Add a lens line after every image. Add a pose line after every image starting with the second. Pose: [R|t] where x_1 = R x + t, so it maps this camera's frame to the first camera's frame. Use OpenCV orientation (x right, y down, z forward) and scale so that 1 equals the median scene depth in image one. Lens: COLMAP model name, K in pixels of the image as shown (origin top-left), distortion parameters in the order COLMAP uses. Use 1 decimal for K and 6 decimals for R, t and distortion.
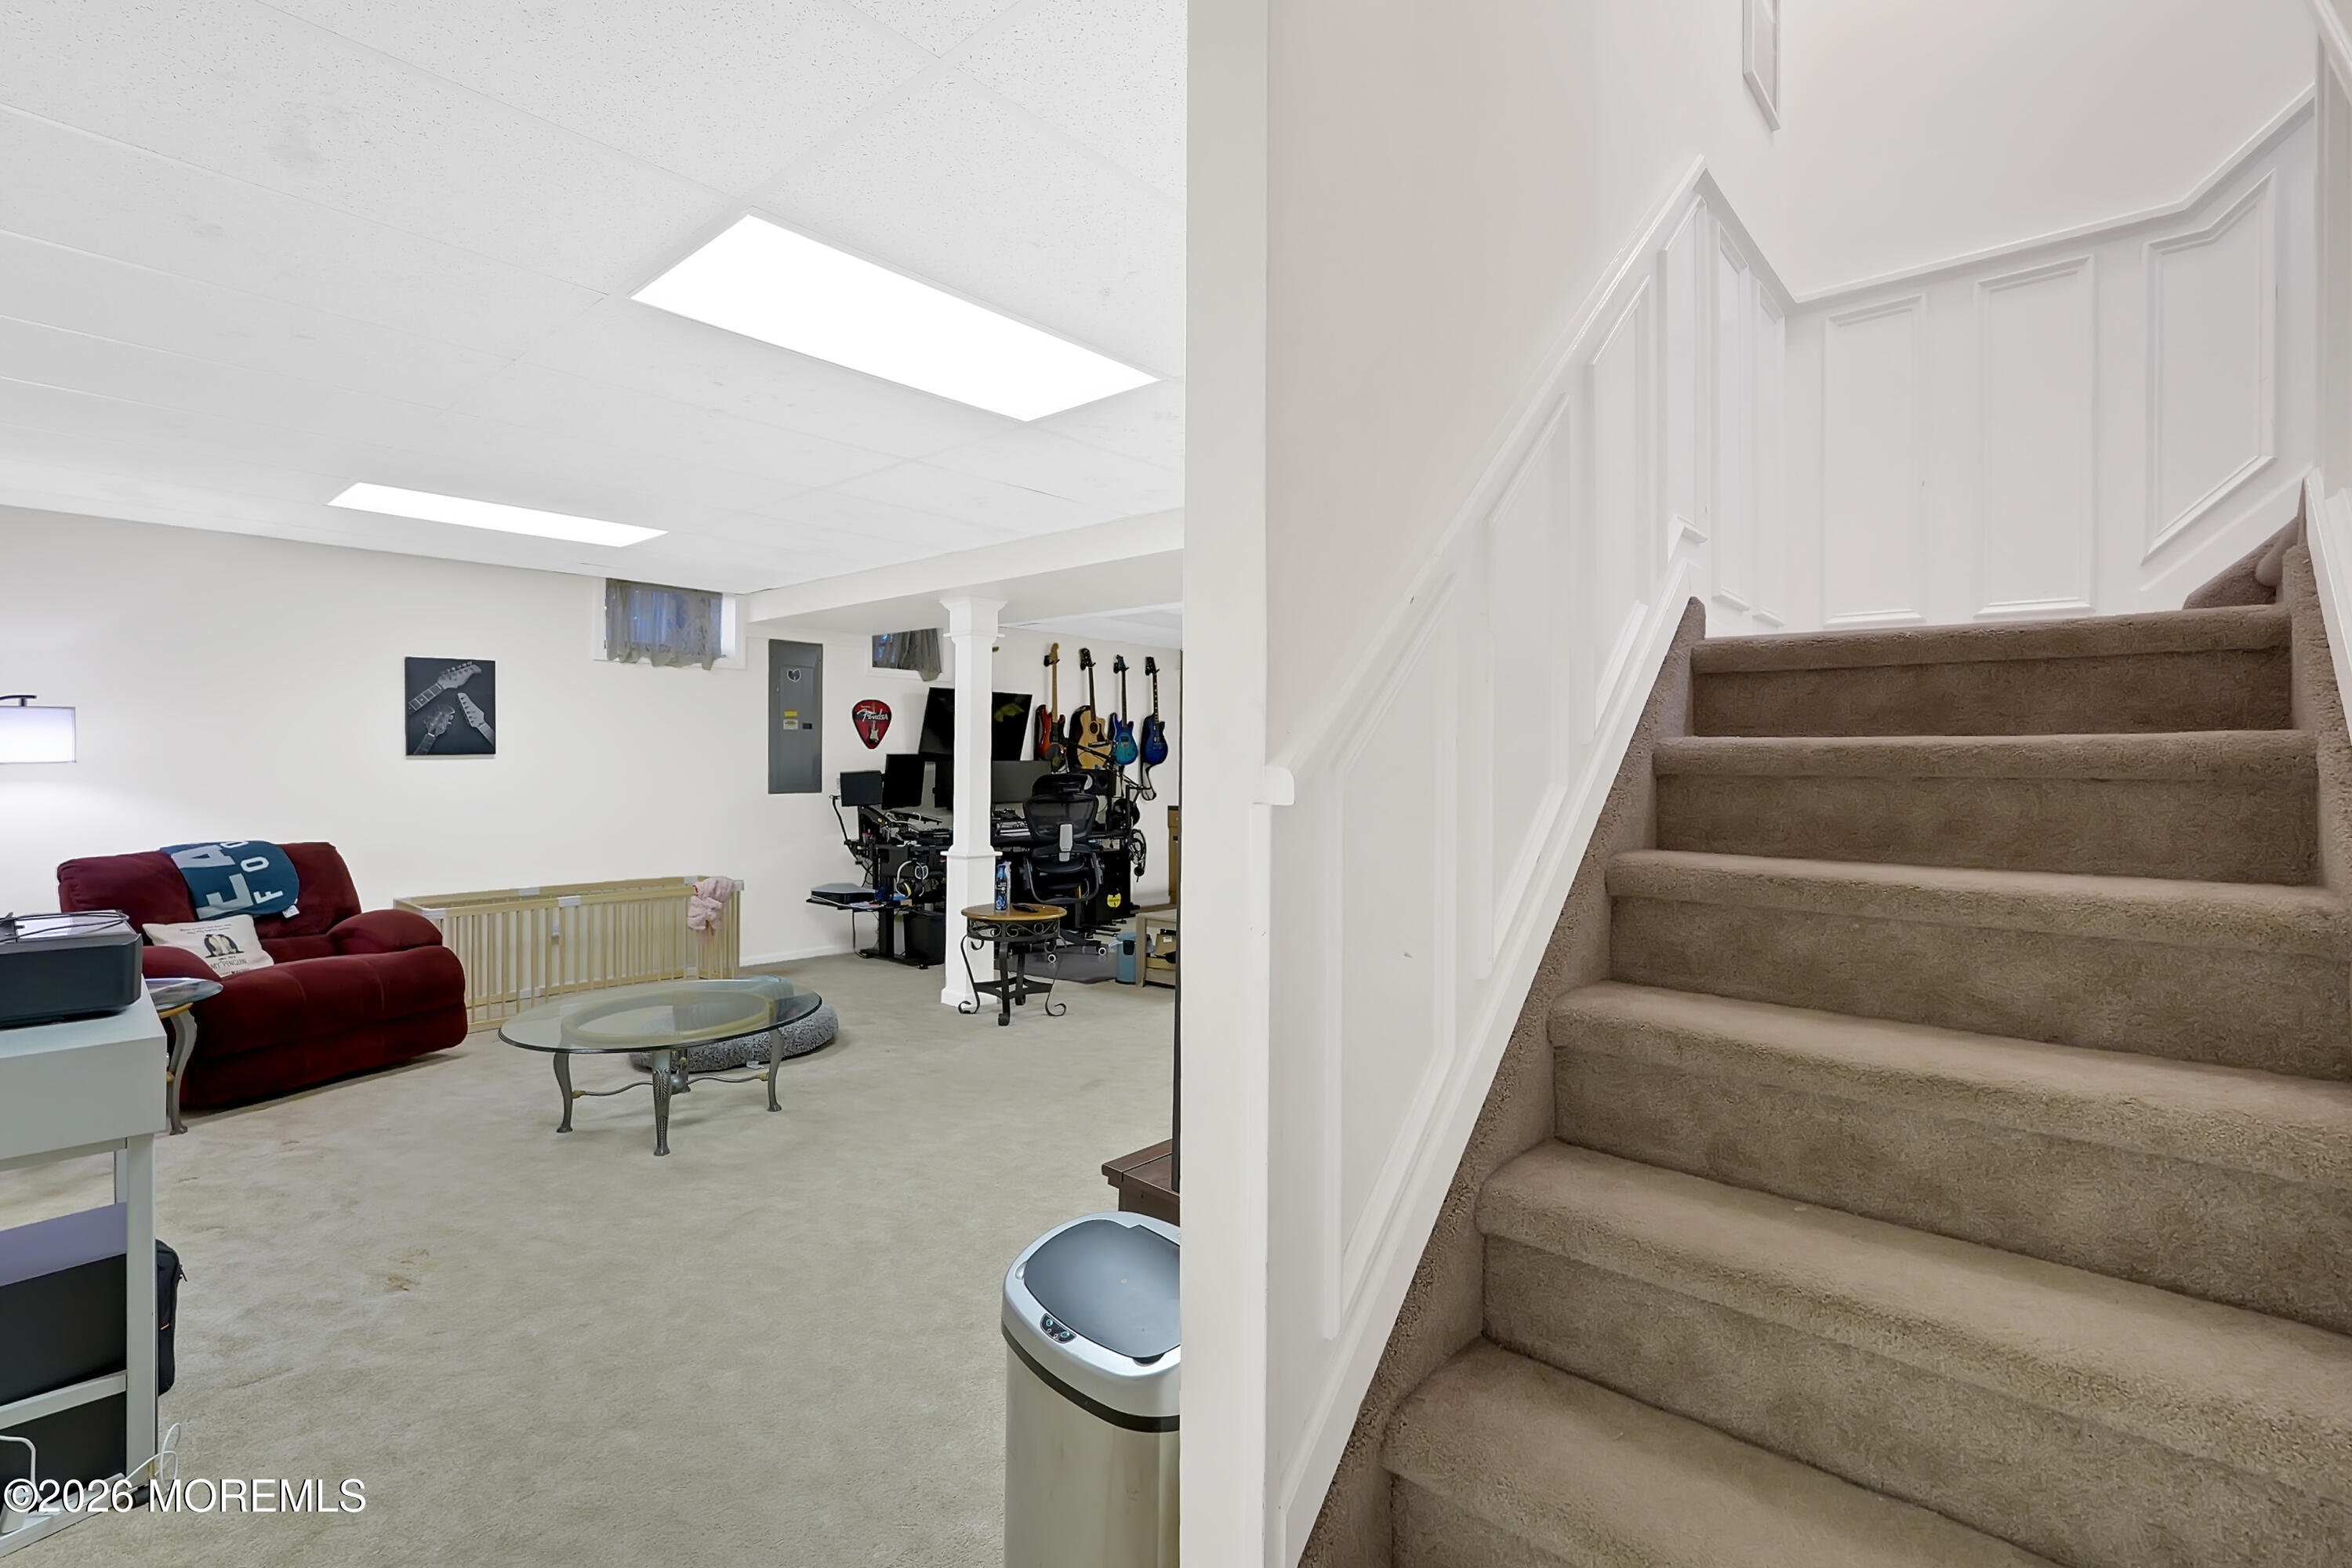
lens RADIAL K [[1083.4, 0, 1176.5], [0, 1083.4, 753.1], [0, 0, 1]] dist [0.004199, 0.001649]
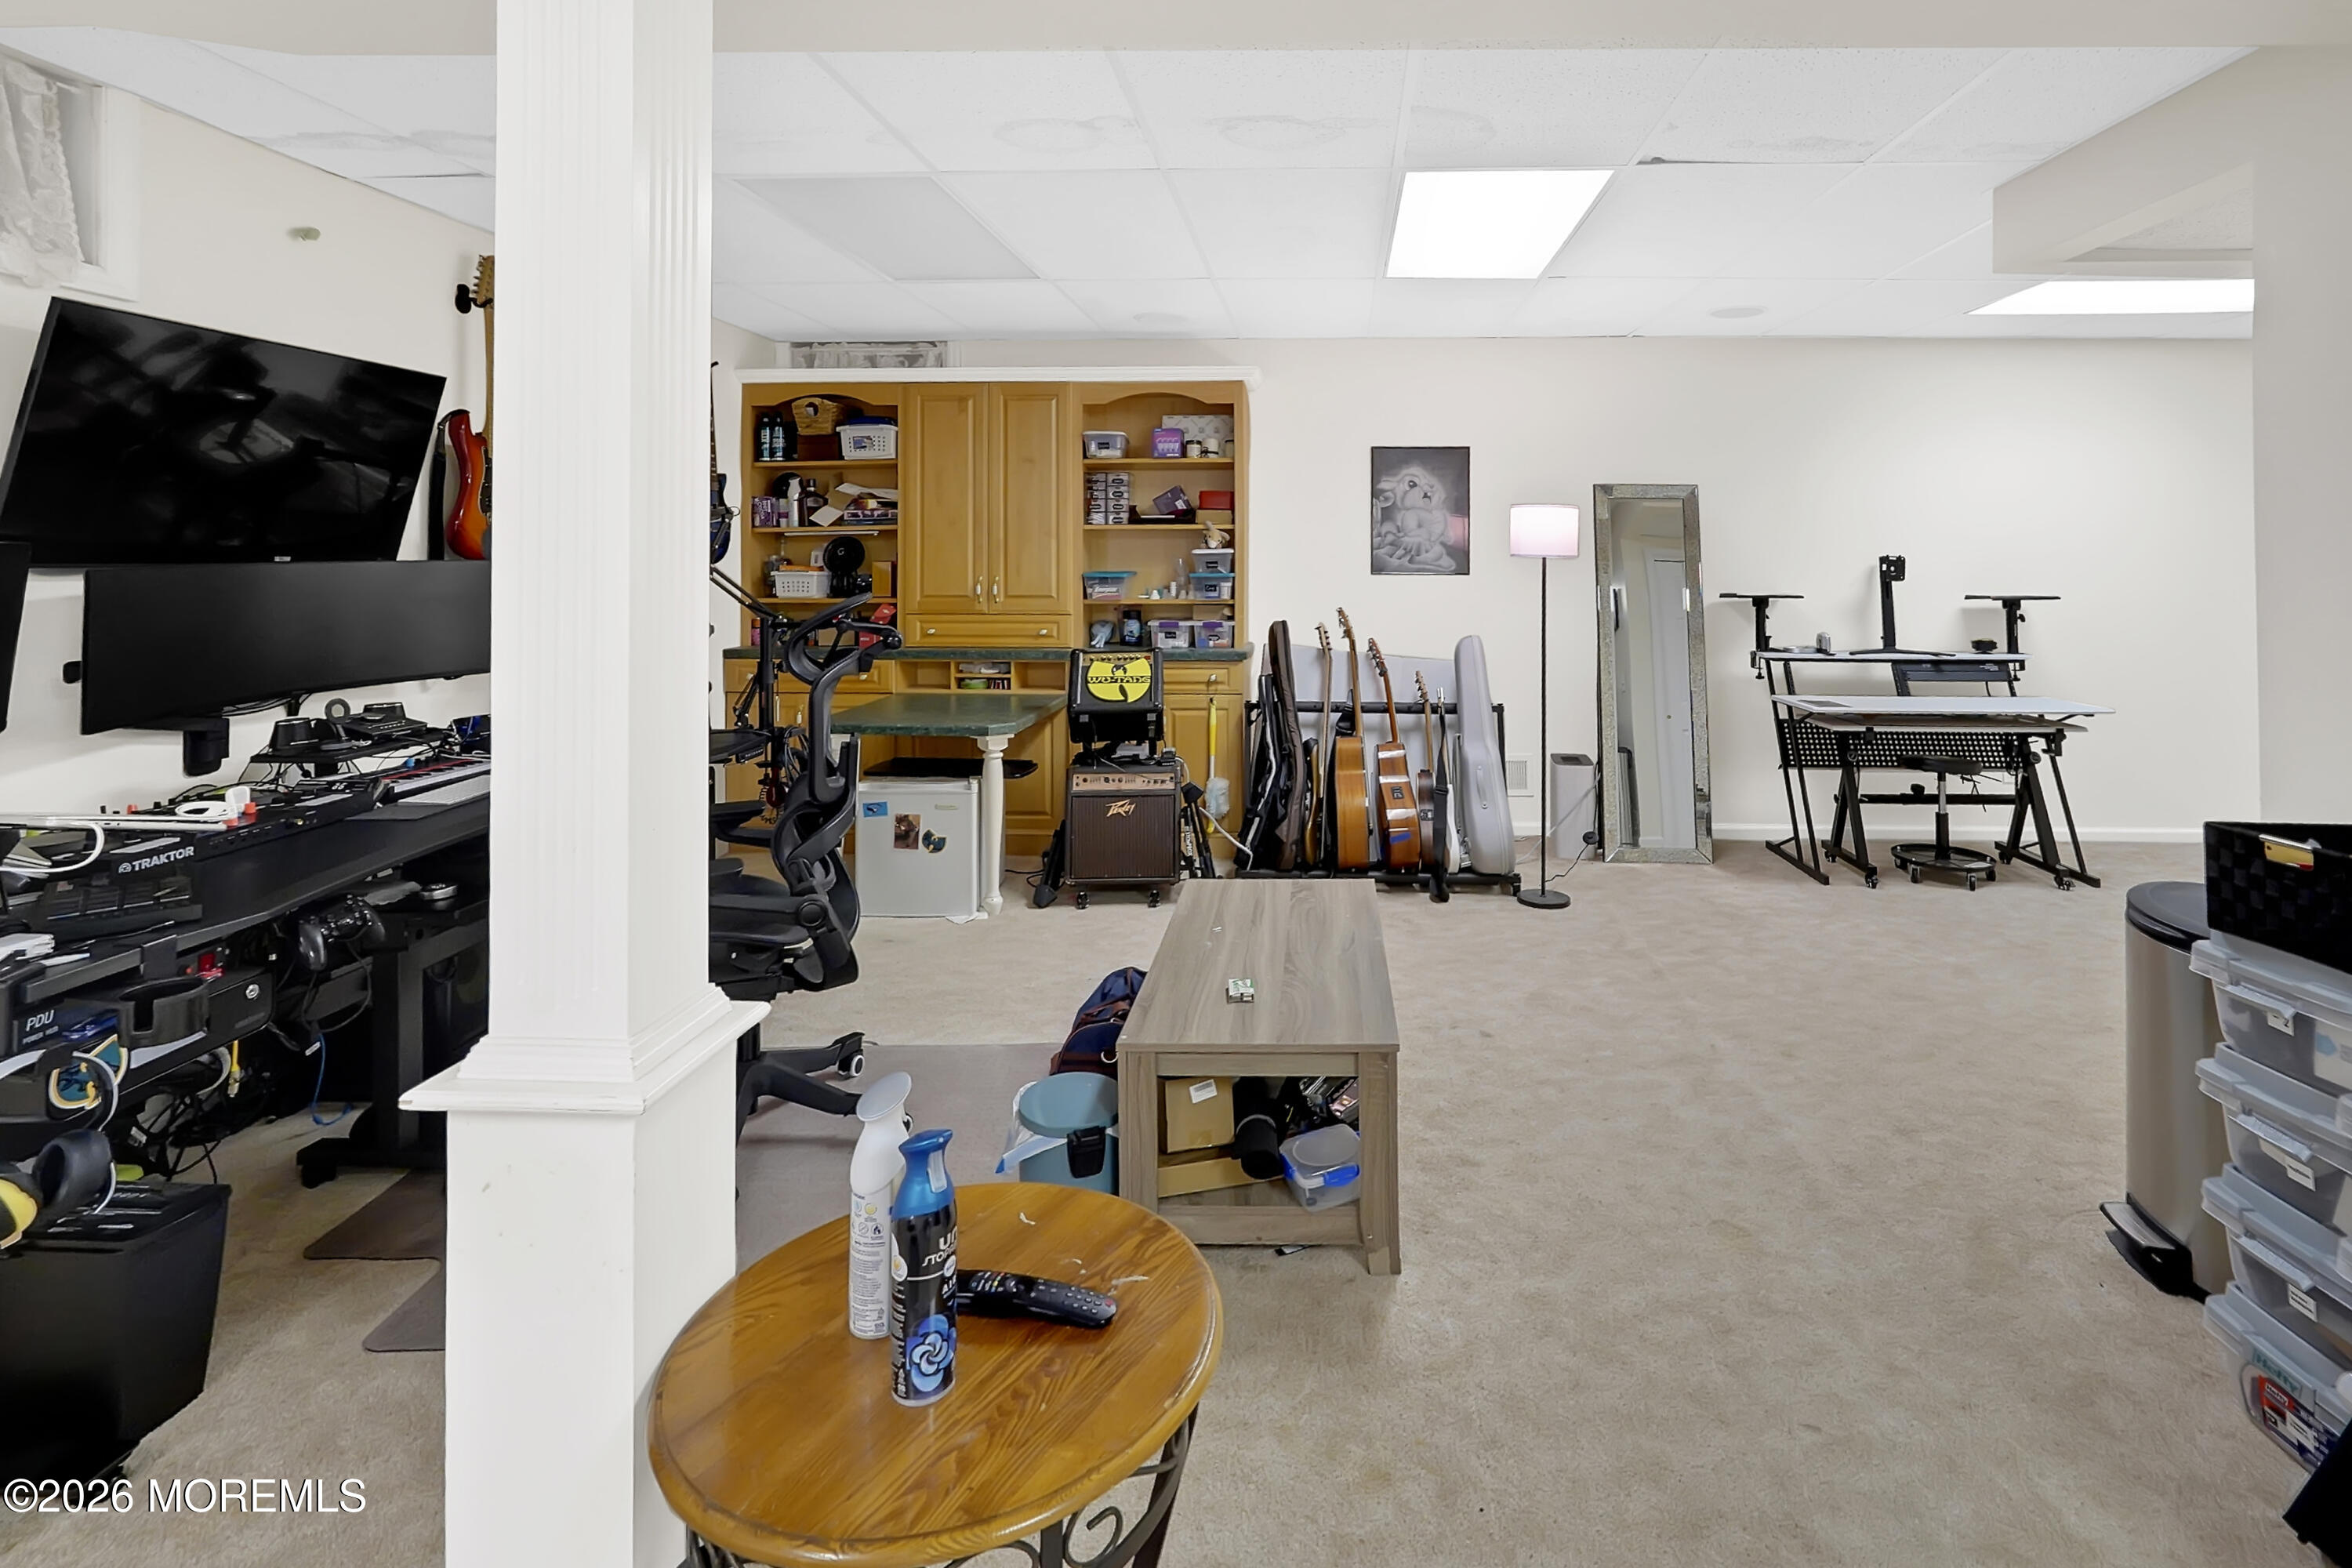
lens RADIAL K [[1055.1, 0, 1226.5], [0, 1055.1, 536.5], [0, 0, 1]] dist [0.003286, 0.000801]
pose [[0.757760, 0.000647, 0.652533, -0.232179], [0.003583, 0.999980, -0.005153, 0.003132], [-0.652524, 0.006243, 0.757743, 0.789124]]
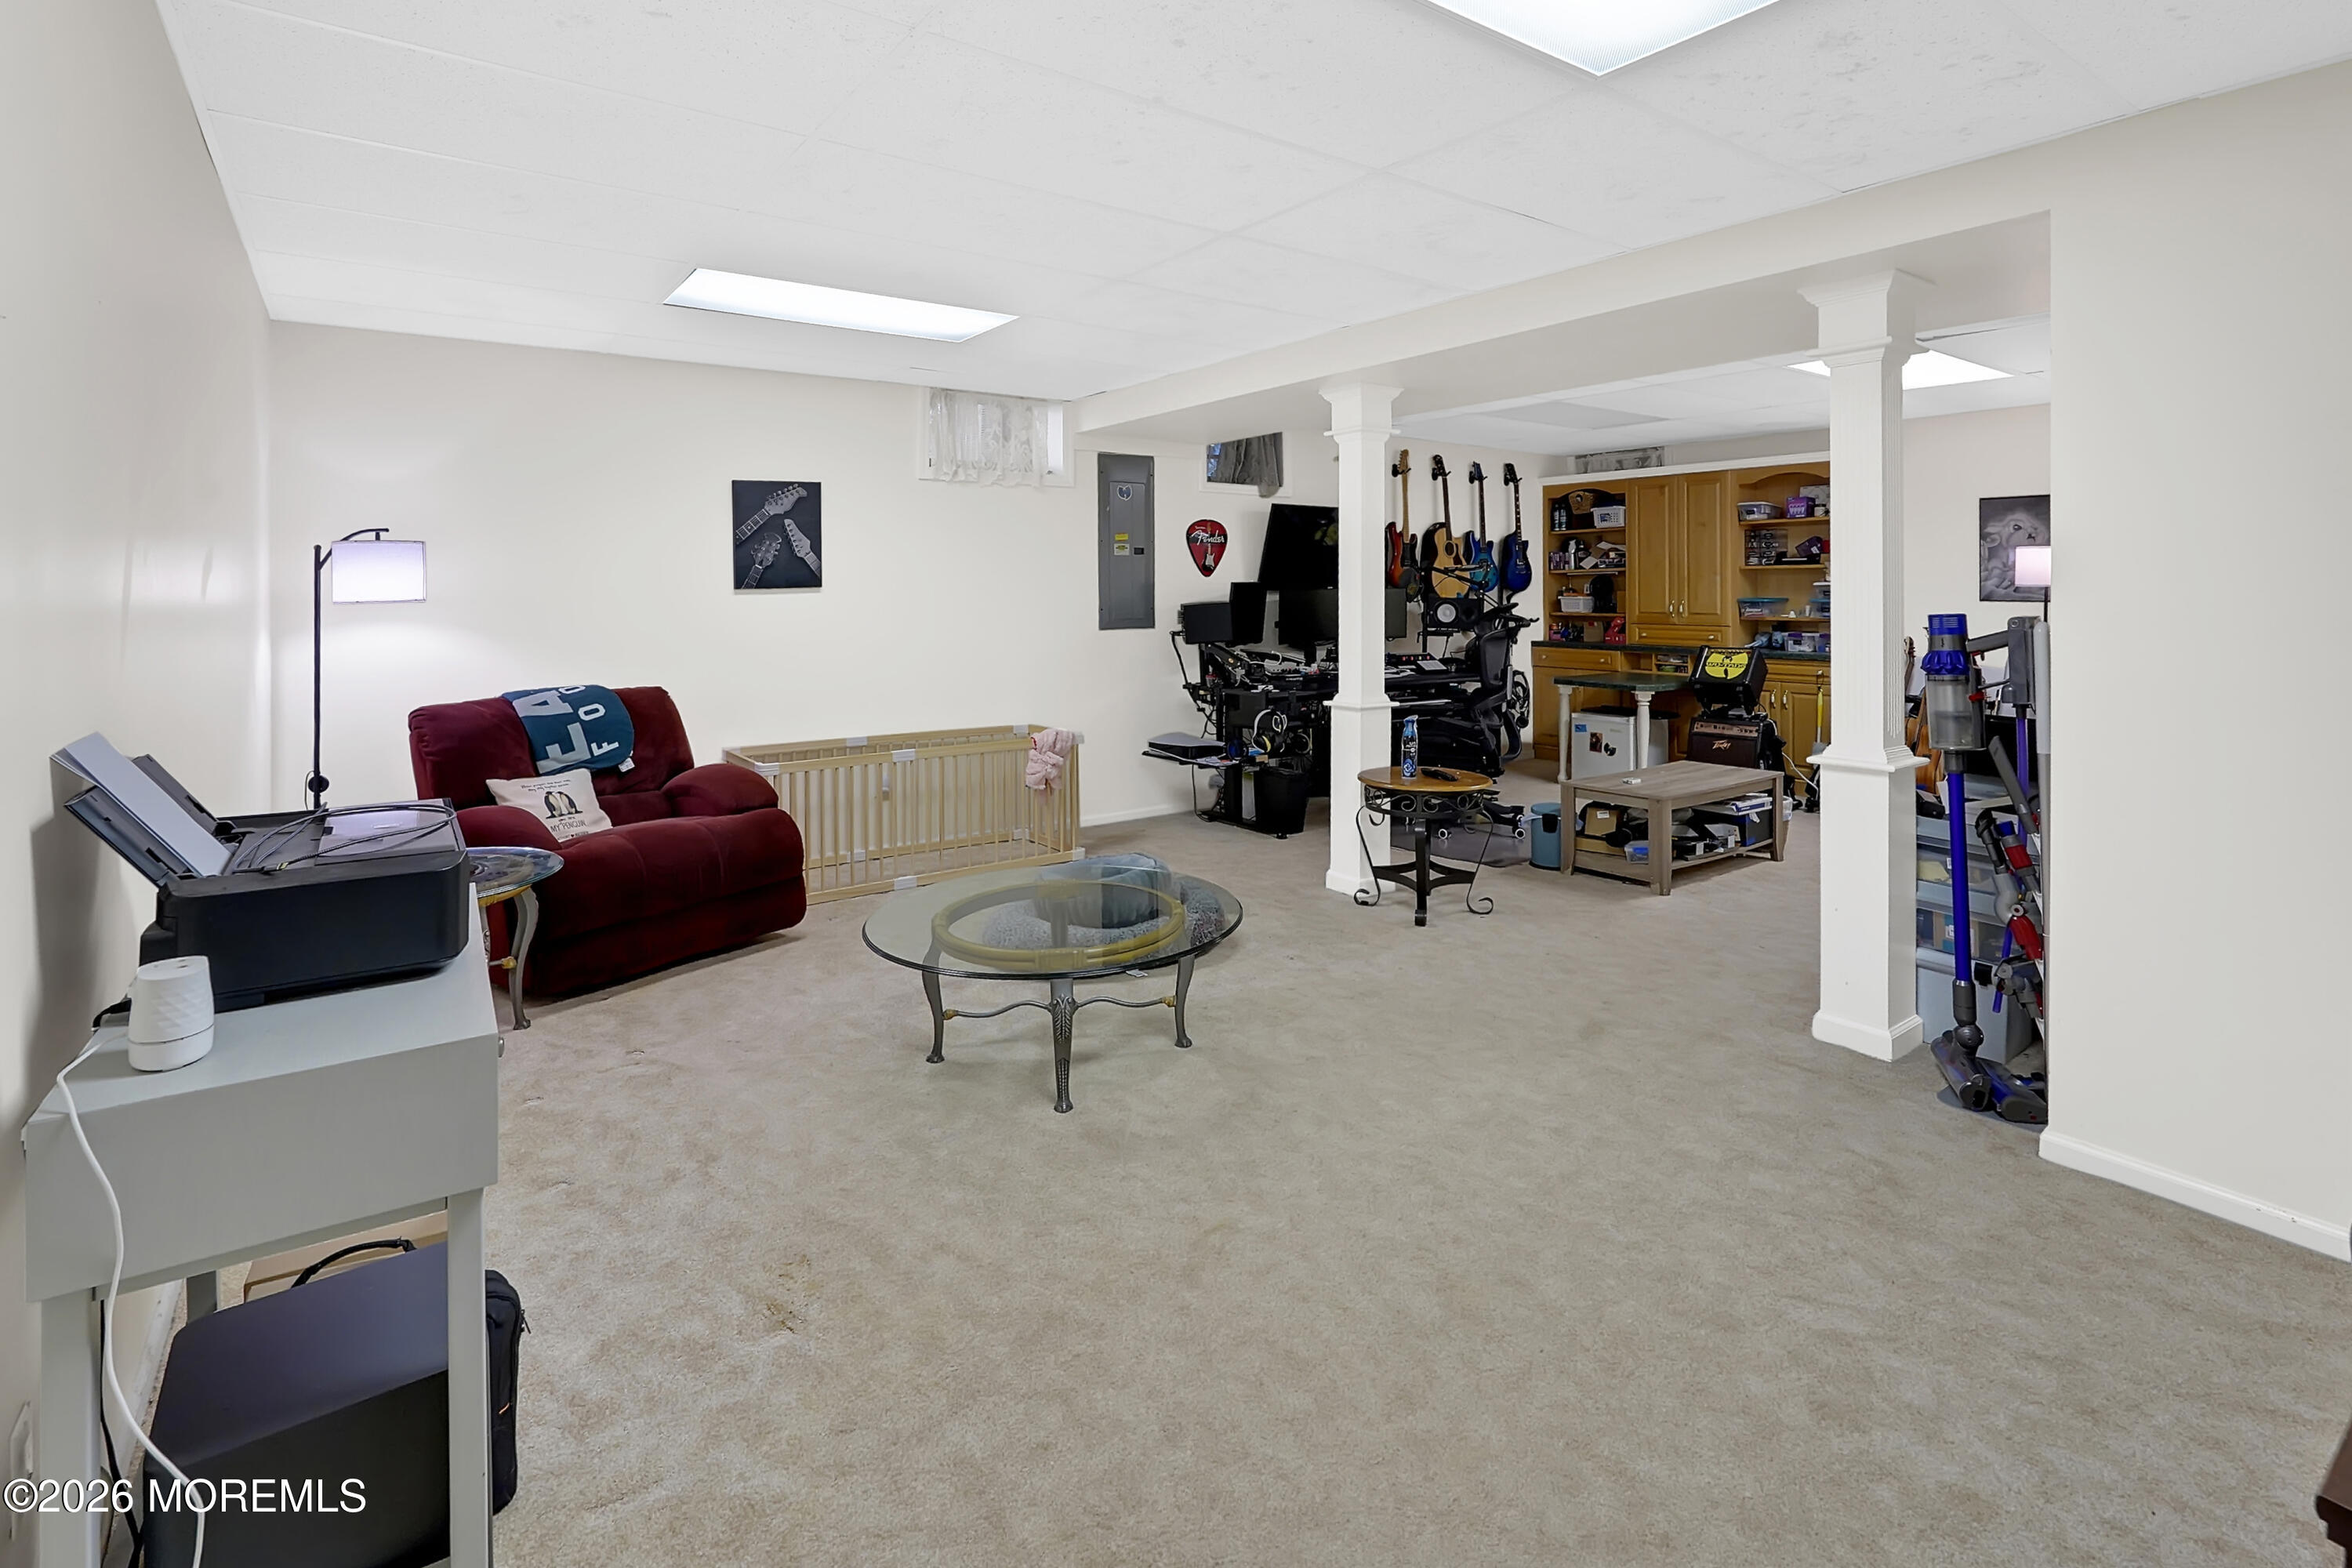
lens RADIAL K [[1110.3, 0, 1186.6], [0, 1110.3, 570.7], [0, 0, 1]] dist [-0.003108, 0.000633]
pose [[0.979406, -0.014894, -0.201350, -0.153879], [0.012738, 0.999847, -0.012001, 0.002327], [0.201498, 0.009189, 0.979446, 0.171440]]
